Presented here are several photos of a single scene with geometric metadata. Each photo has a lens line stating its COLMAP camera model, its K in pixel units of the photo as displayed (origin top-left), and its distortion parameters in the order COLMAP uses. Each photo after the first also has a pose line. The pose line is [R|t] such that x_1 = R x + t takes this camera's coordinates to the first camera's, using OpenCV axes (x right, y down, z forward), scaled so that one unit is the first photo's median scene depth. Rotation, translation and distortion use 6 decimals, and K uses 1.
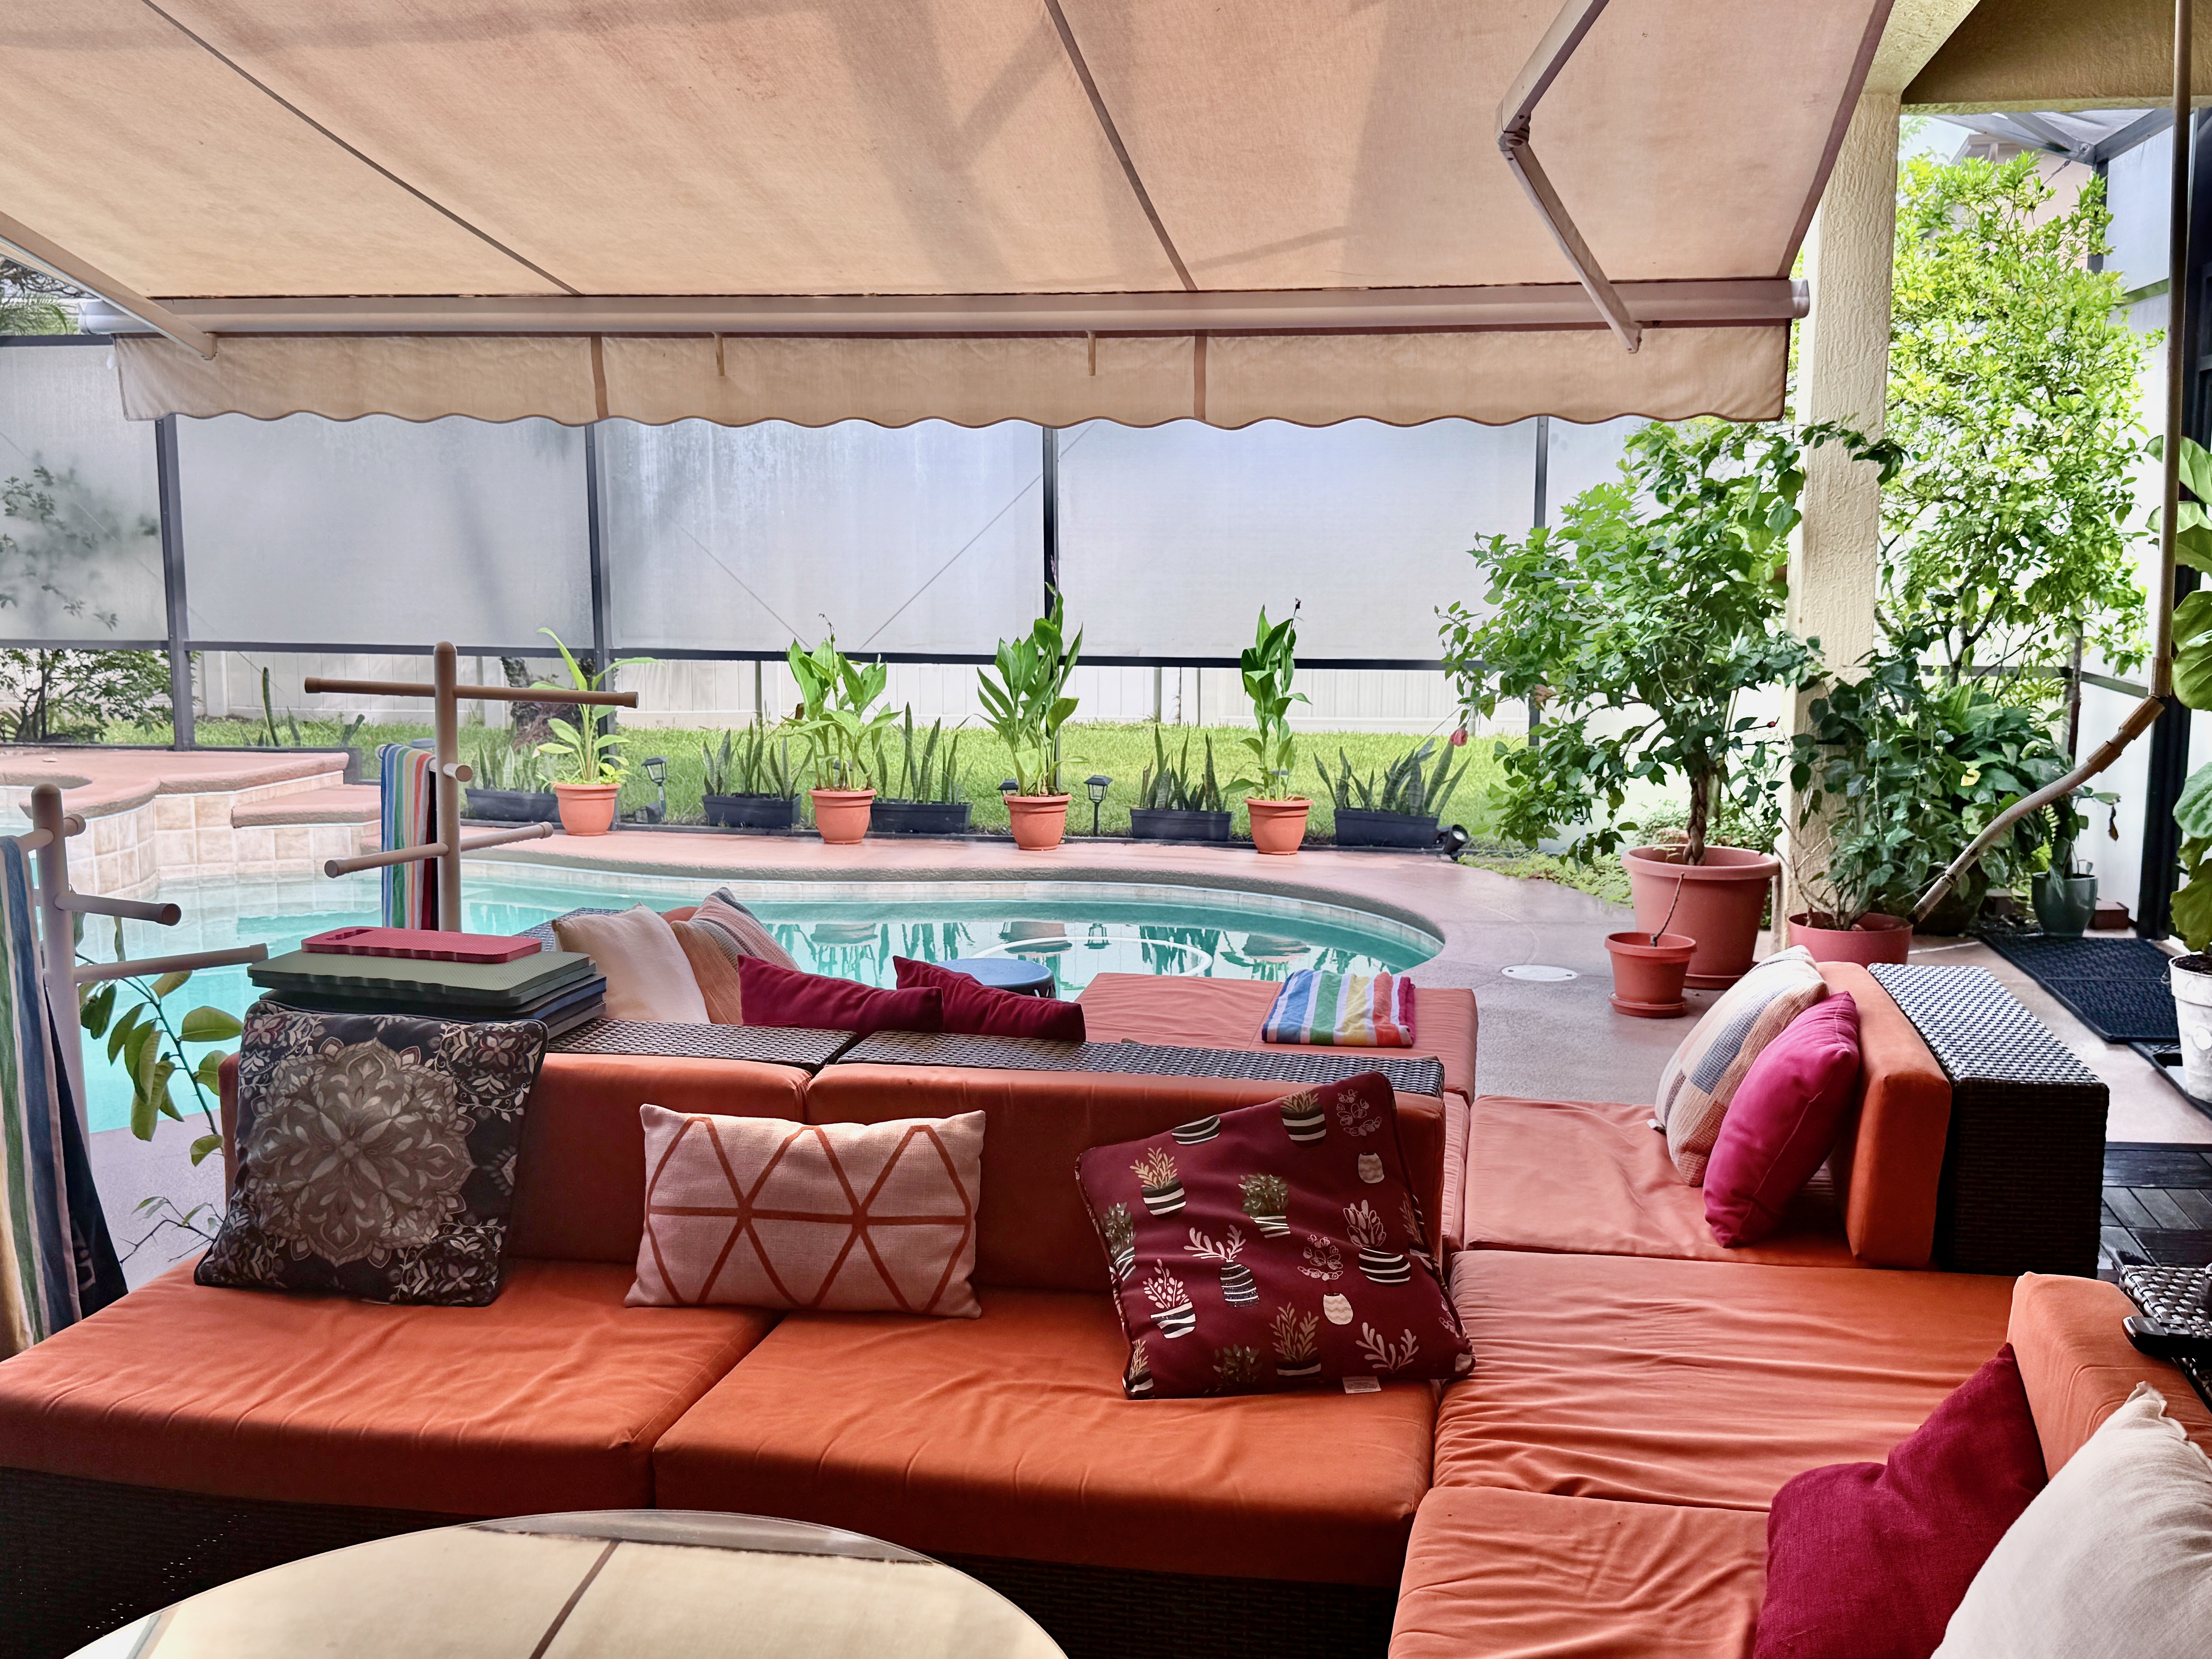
lens RADIAL K [[2183.2, 0, 1109.8], [0, 2183.2, 840.3], [0, 0, 1]] dist [0.256799, -0.605643]
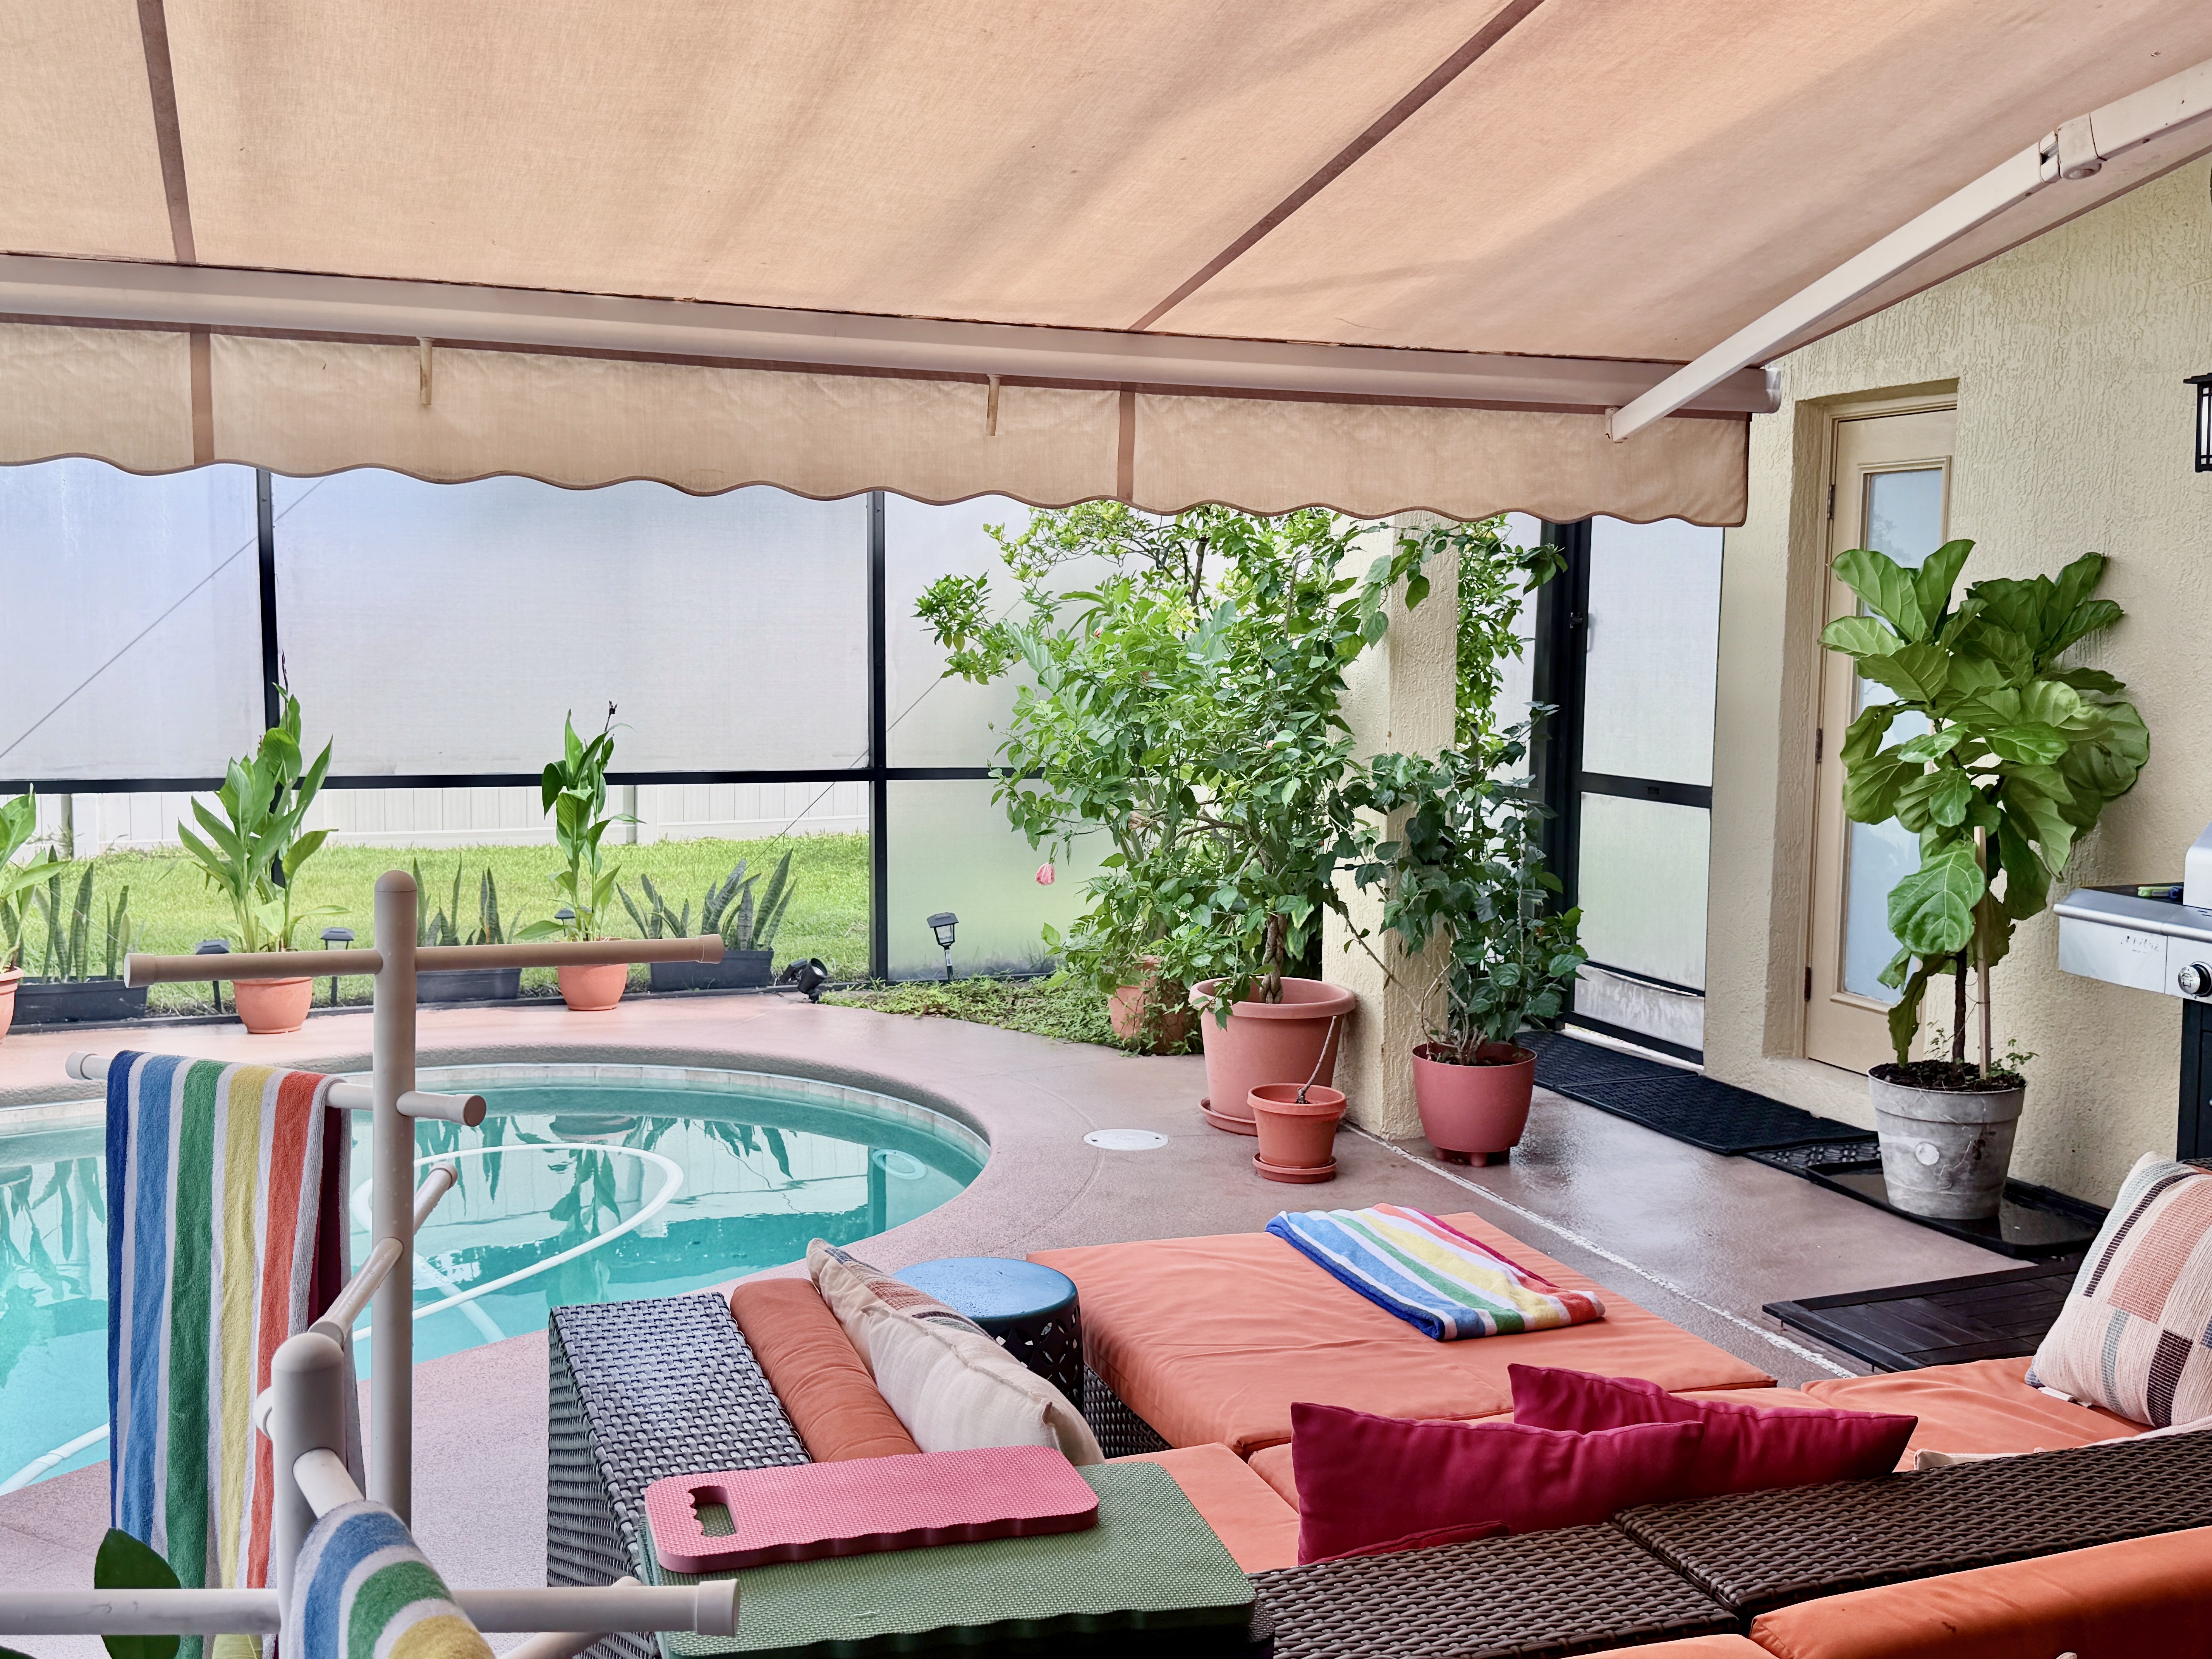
lens RADIAL K [[2183.2, 0, 1109.8], [0, 2183.2, 840.3], [0, 0, 1]] dist [0.256799, -0.605643]
pose [[0.858283, -0.045001, 0.511200, -0.286418], [0.061897, 0.997953, -0.016073, -0.050681], [-0.509430, 0.045437, 0.859312, 0.290440]]
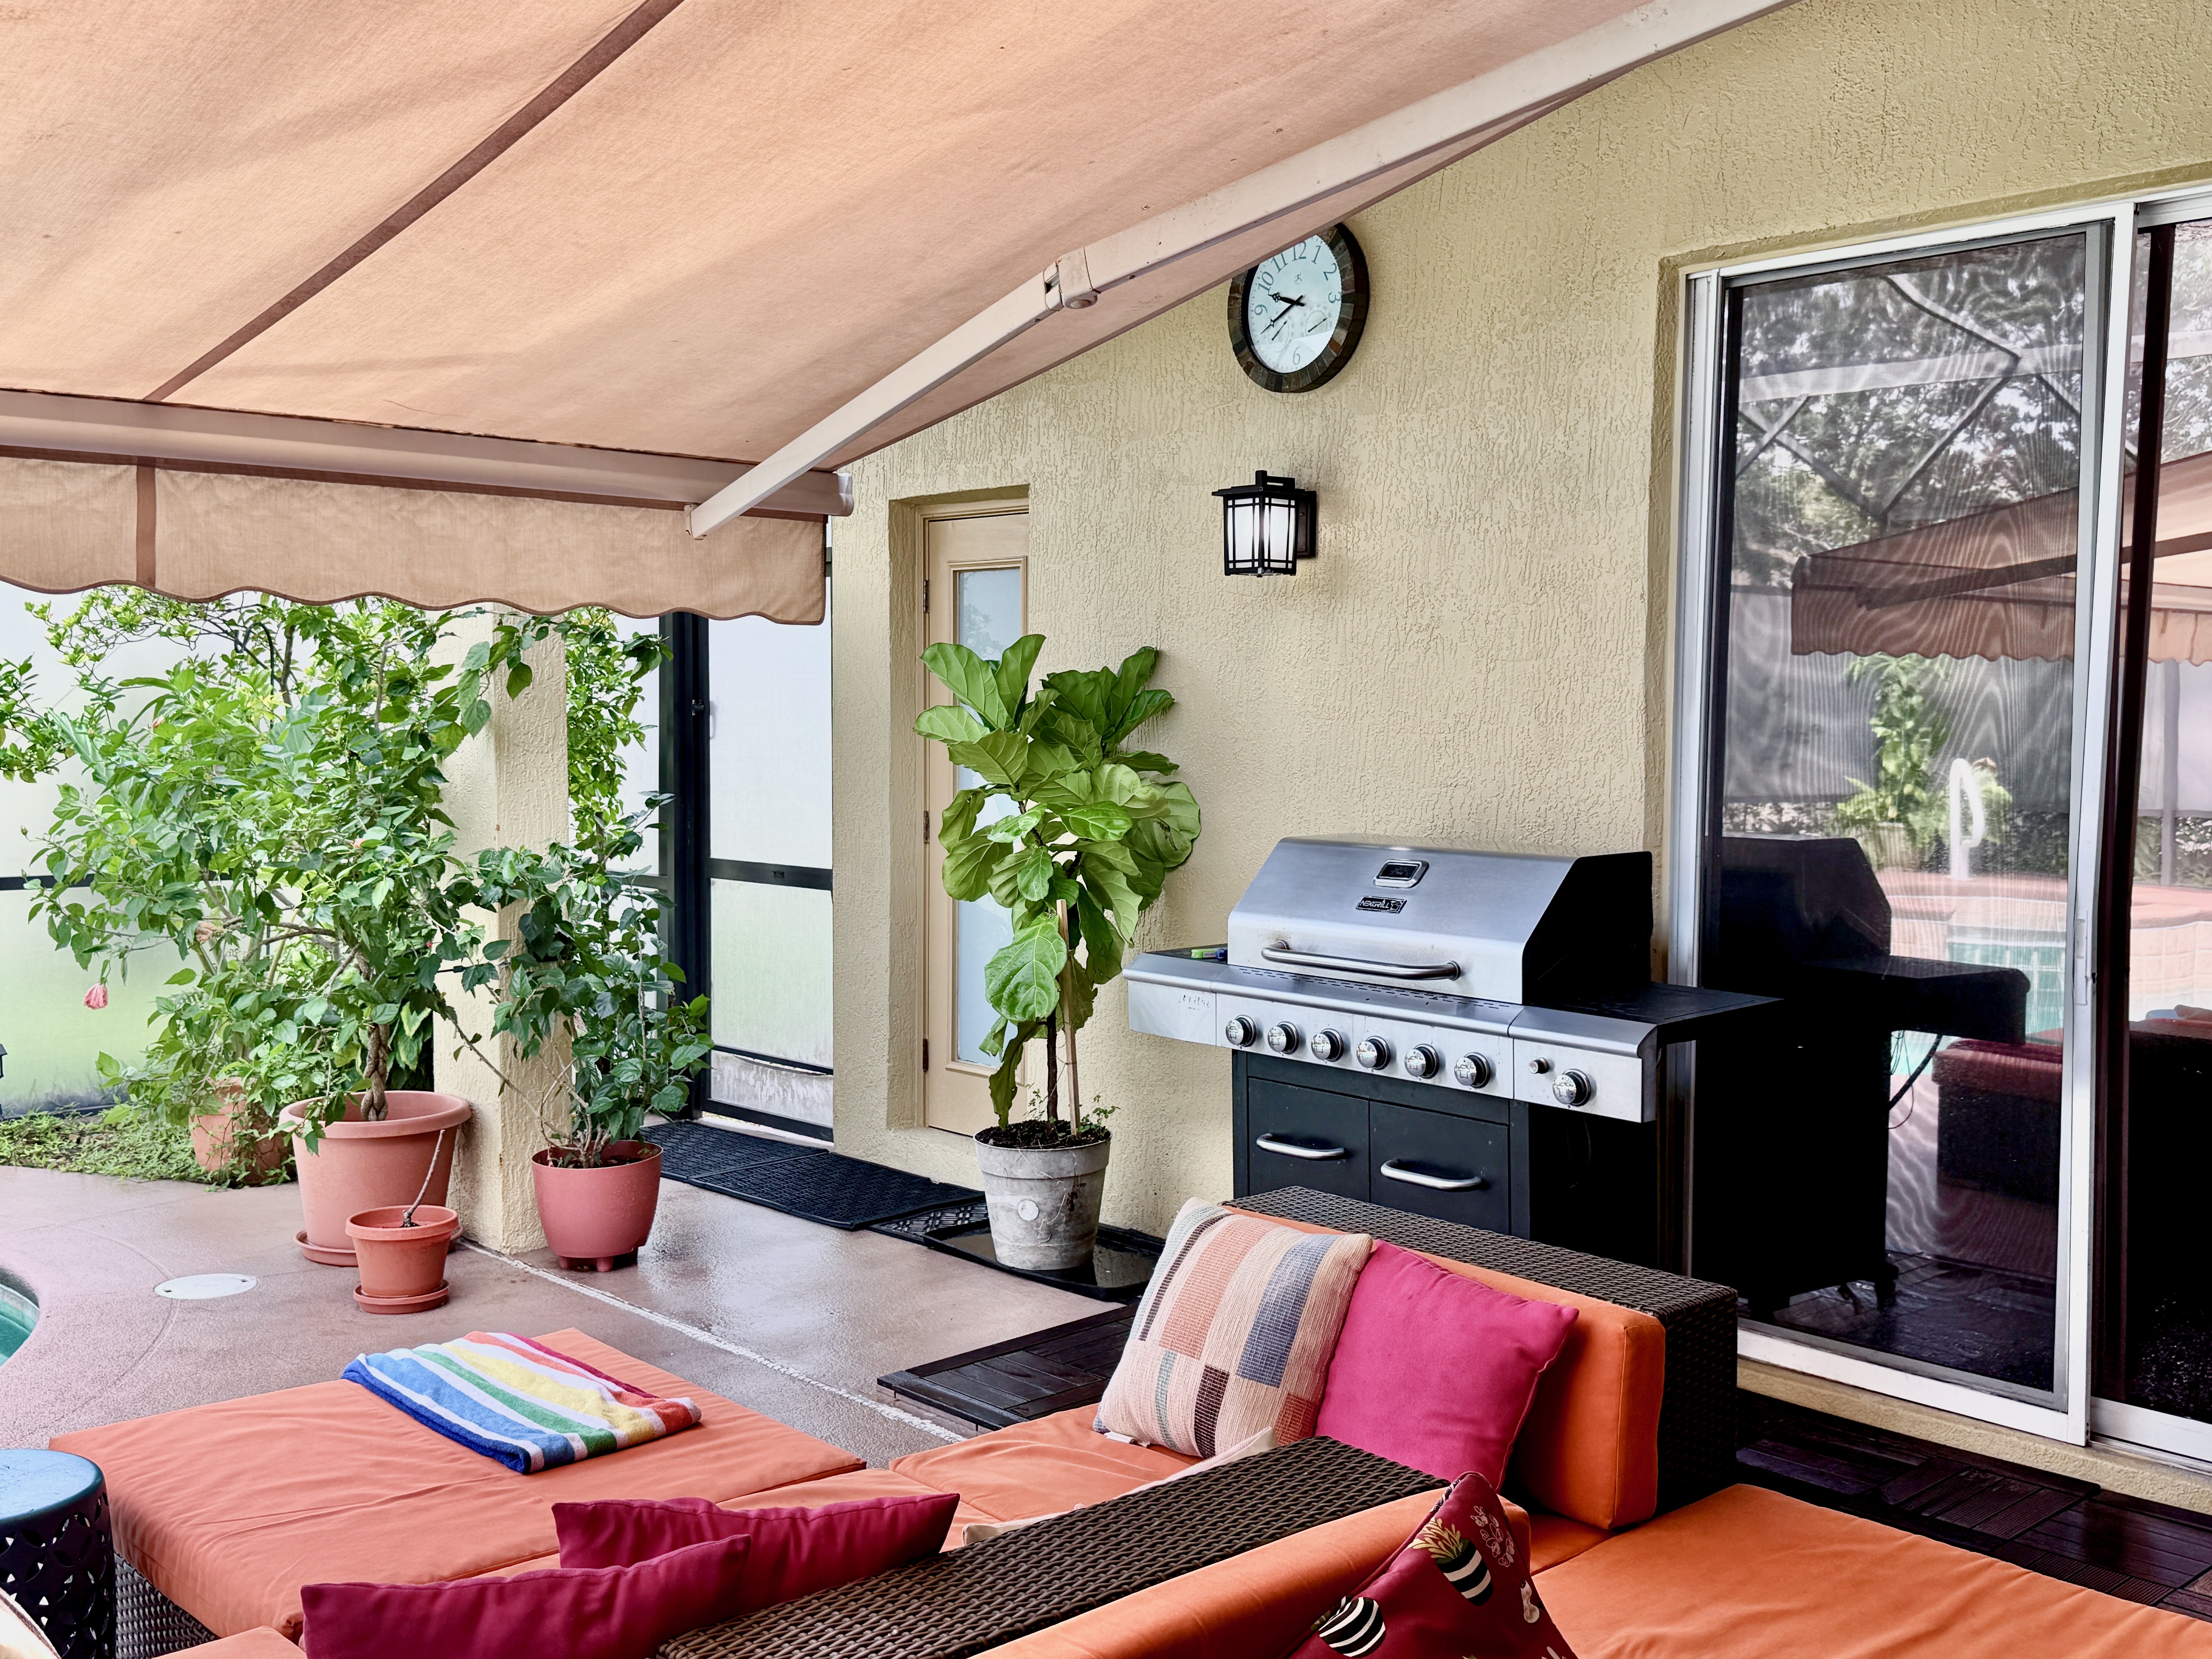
lens RADIAL K [[2198.1, 0, 1106.0], [0, 2198.1, 829.5], [0, 0, 1]] dist [0.155154, -0.334115]
pose [[0.611181, -0.046838, 0.790104, -0.265672], [0.108346, 0.993801, -0.024898, -0.053453], [-0.784040, 0.100822, 0.612467, 0.282457]]
